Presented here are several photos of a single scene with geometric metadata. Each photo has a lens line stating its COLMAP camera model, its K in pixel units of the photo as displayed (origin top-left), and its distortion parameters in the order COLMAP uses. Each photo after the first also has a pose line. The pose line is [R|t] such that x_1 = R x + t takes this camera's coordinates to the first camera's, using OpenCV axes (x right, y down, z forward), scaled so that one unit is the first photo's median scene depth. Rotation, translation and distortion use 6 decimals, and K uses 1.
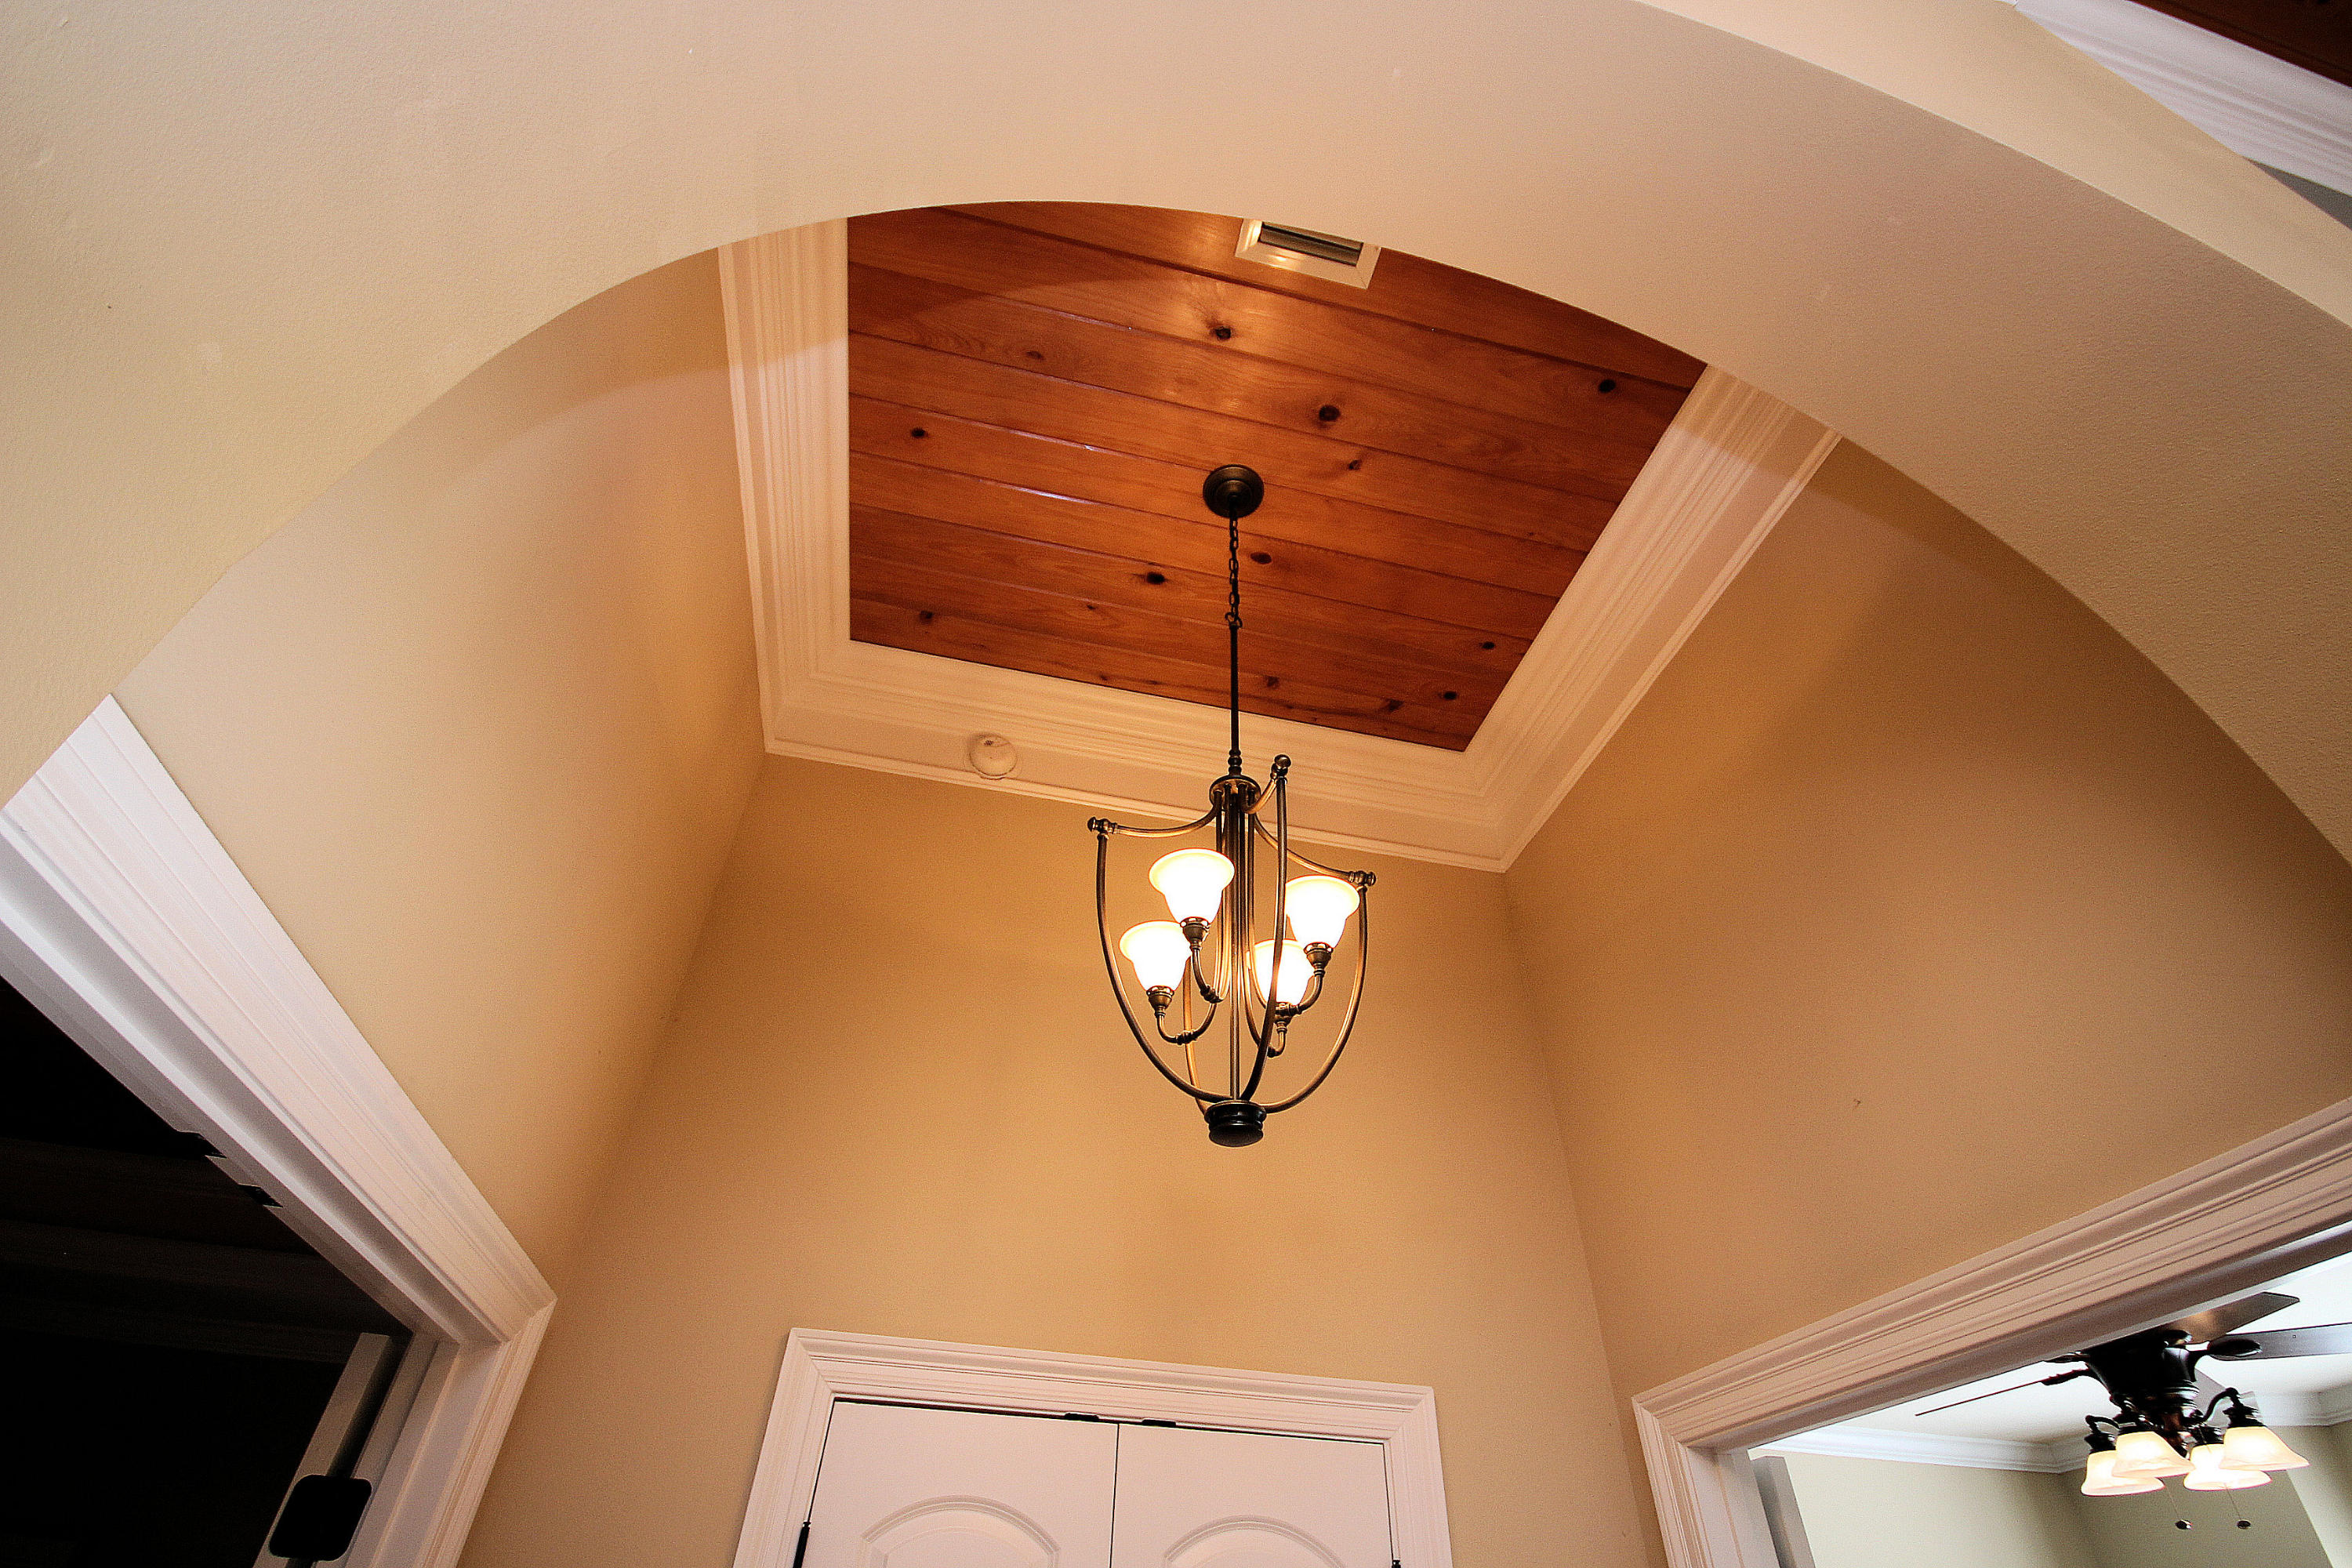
lens RADIAL K [[1086.8, 0, 1181.8], [0, 1086.8, 795.5], [0, 0, 1]] dist [-0.022325, 0.024769]
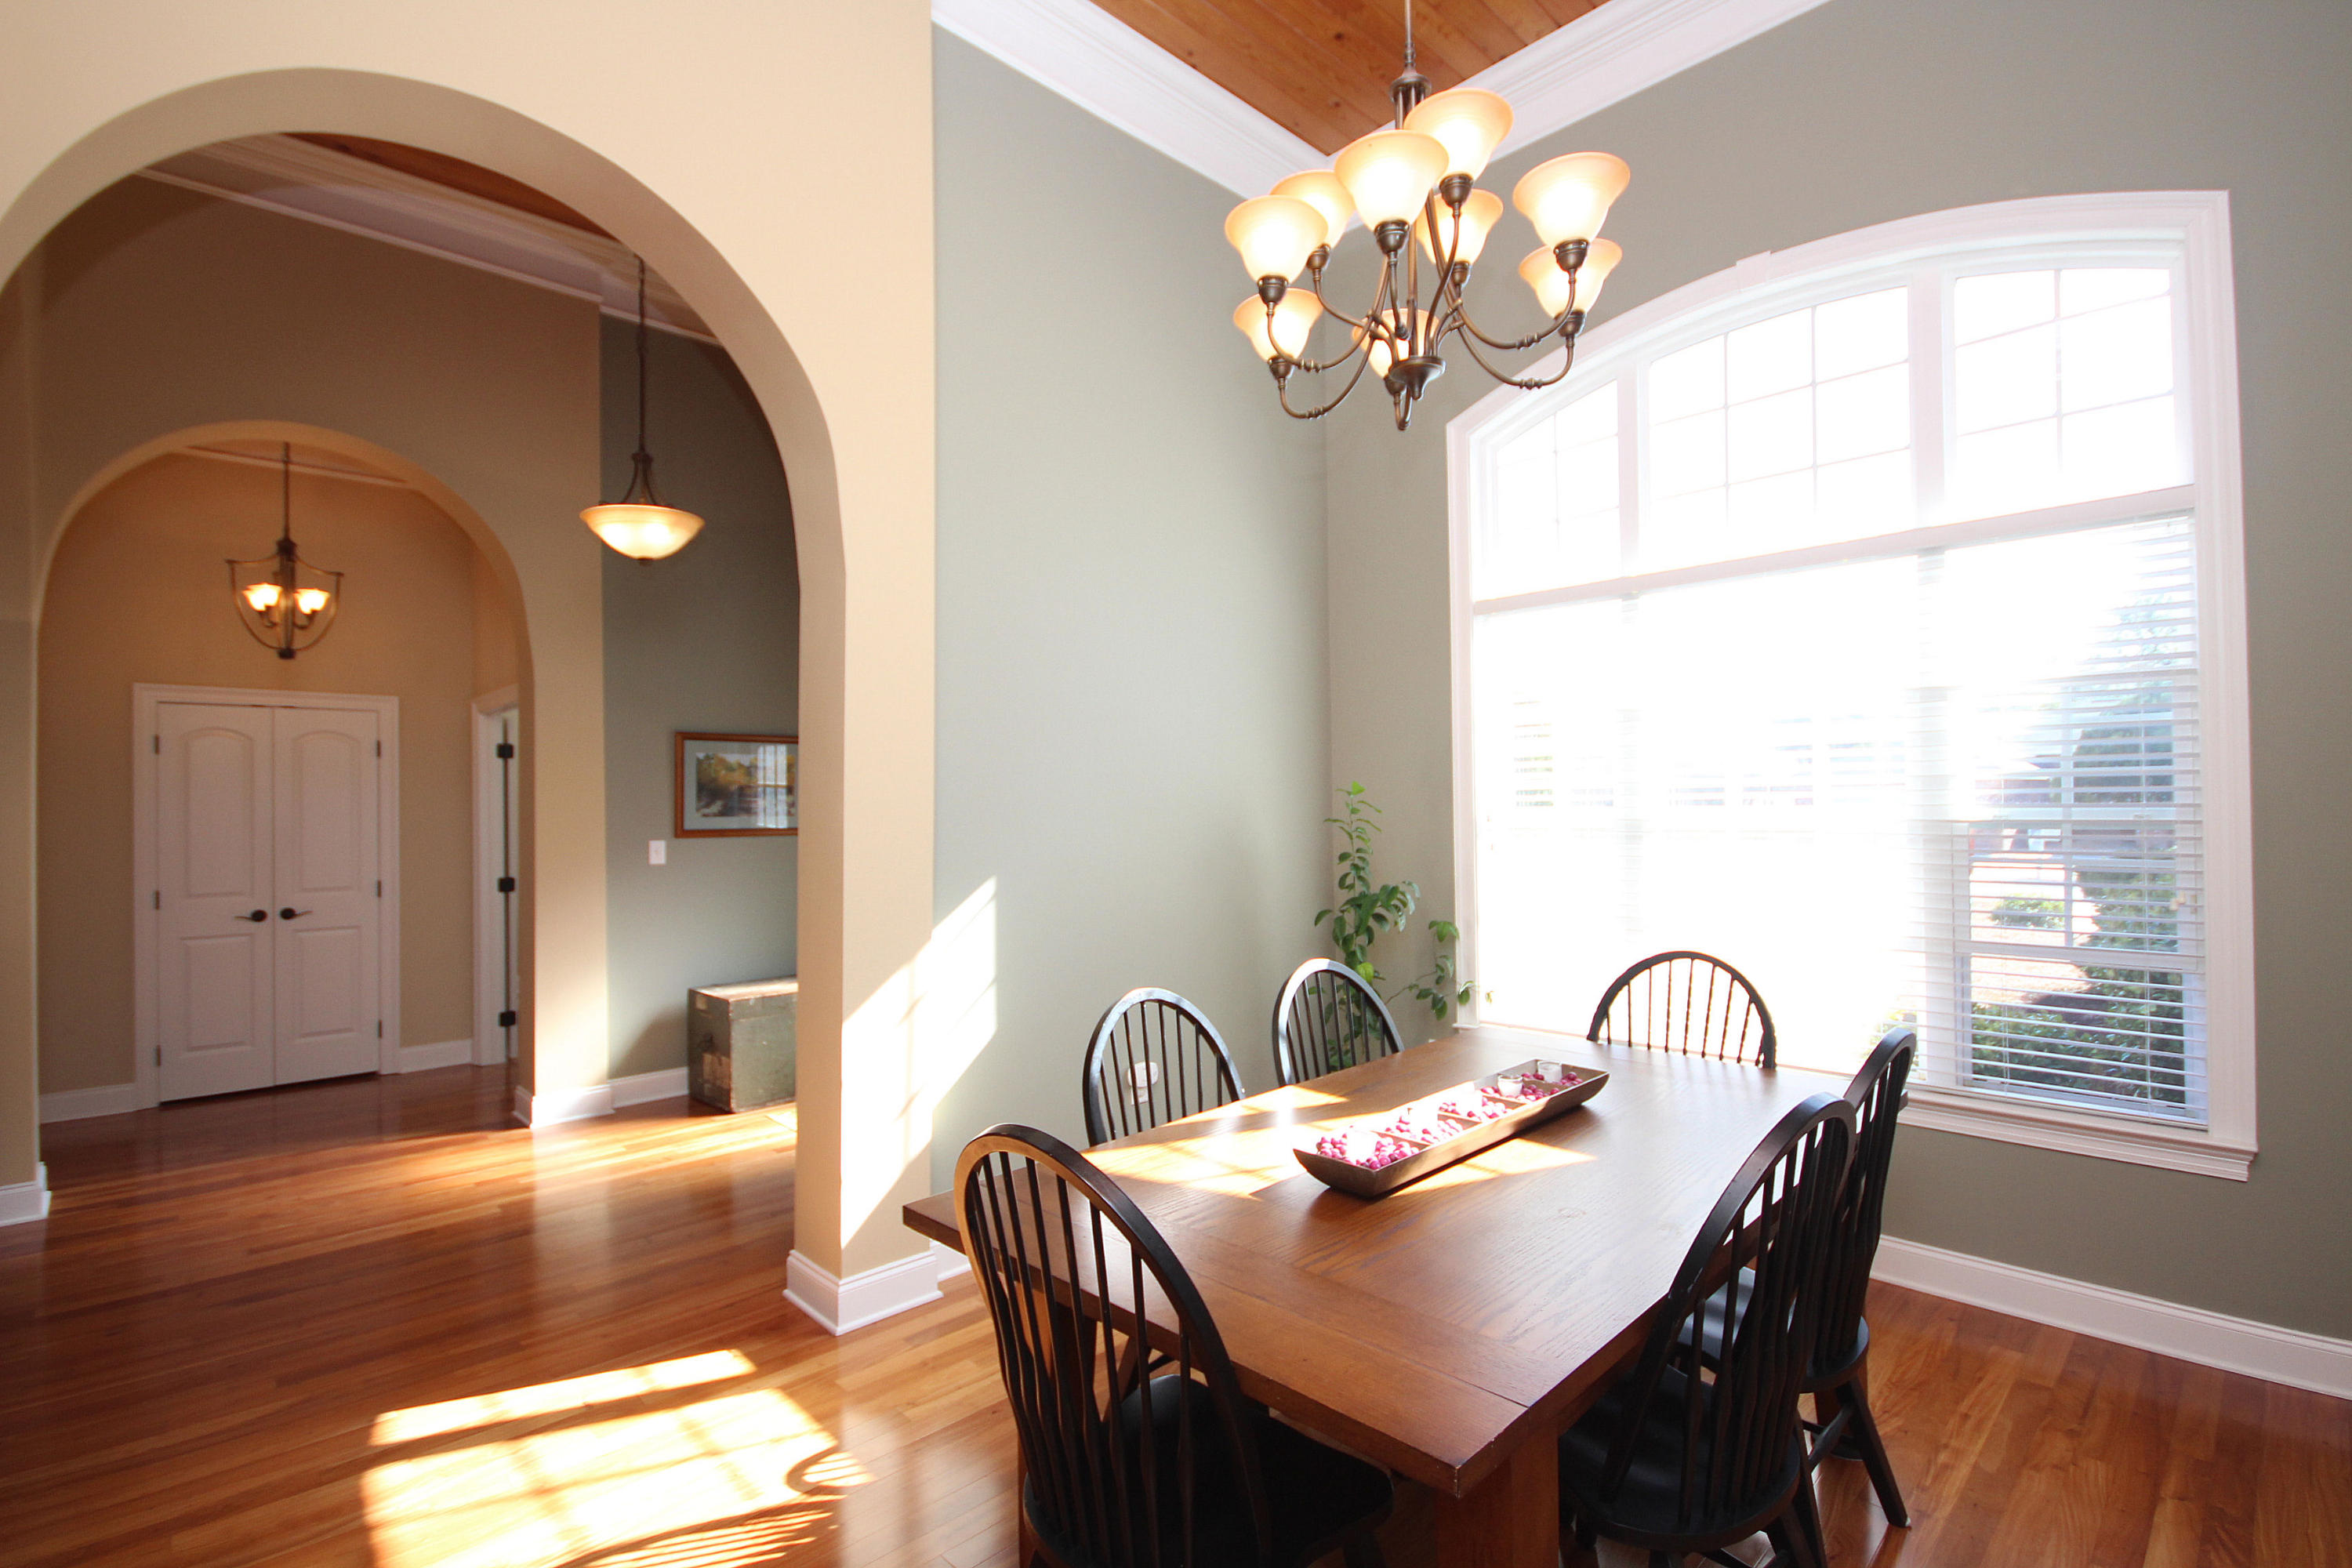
lens RADIAL K [[1086.8, 0, 1181.8], [0, 1086.8, 795.5], [0, 0, 1]] dist [-0.022325, 0.024769]
pose [[0.857282, -0.035189, 0.513643, 0.676238], [-0.303472, 0.771385, 0.559348, -2.119747], [-0.415900, -0.635396, 0.650615, -2.767891]]
